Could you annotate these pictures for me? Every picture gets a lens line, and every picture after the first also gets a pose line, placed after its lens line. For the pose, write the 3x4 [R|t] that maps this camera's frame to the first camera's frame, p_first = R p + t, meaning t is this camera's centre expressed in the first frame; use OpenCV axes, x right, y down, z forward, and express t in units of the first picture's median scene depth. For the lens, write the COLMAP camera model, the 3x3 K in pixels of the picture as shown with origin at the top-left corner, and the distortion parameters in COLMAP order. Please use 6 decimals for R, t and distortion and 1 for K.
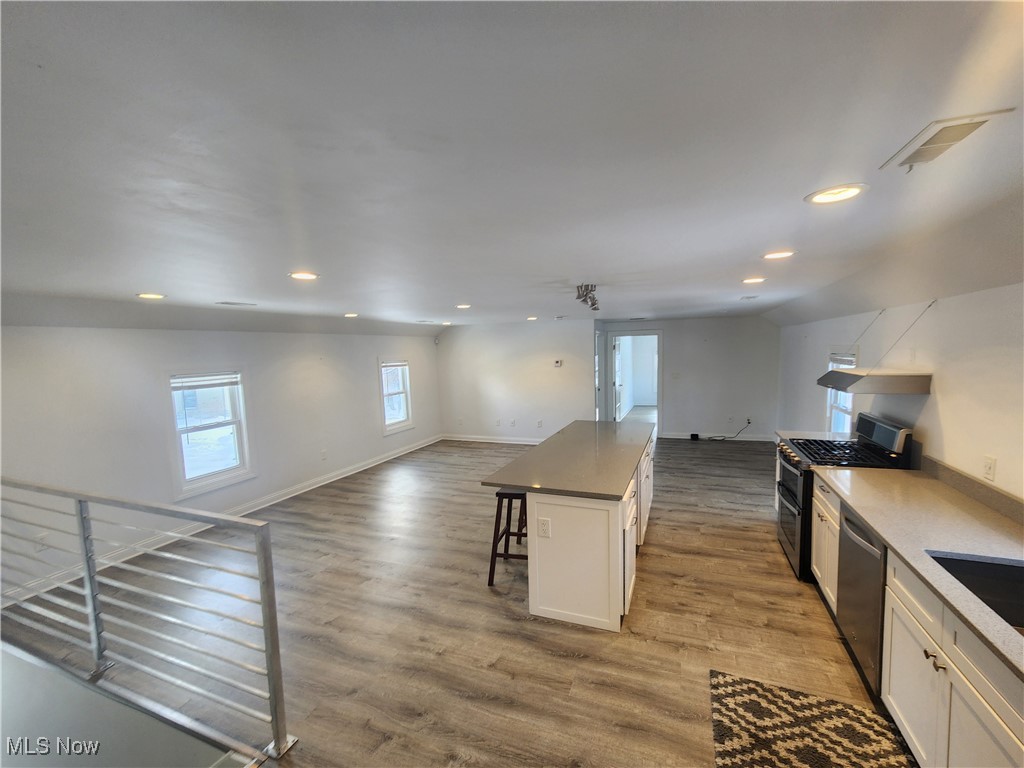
lens RADIAL K [[429.8, 0, 518.7], [0, 429.8, 385.7], [0, 0, 1]] dist [0.000539, 0.000080]
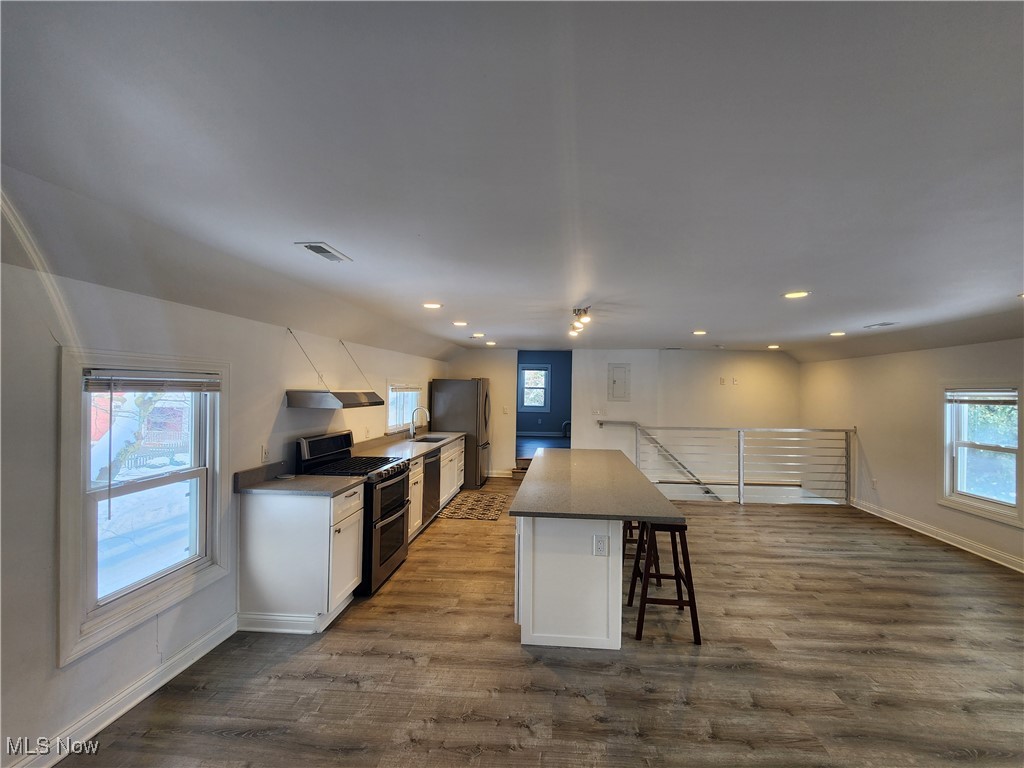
lens RADIAL K [[418.5, 0, 530.6], [0, 418.5, 386.1], [0, 0, 1]] dist [0.002281, 0.000461]
pose [[-0.954141, 0.015858, -0.298938, 0.502981], [-0.007724, 0.996959, 0.077538, -0.102700], [0.299259, 0.076291, -0.951117, 1.678038]]
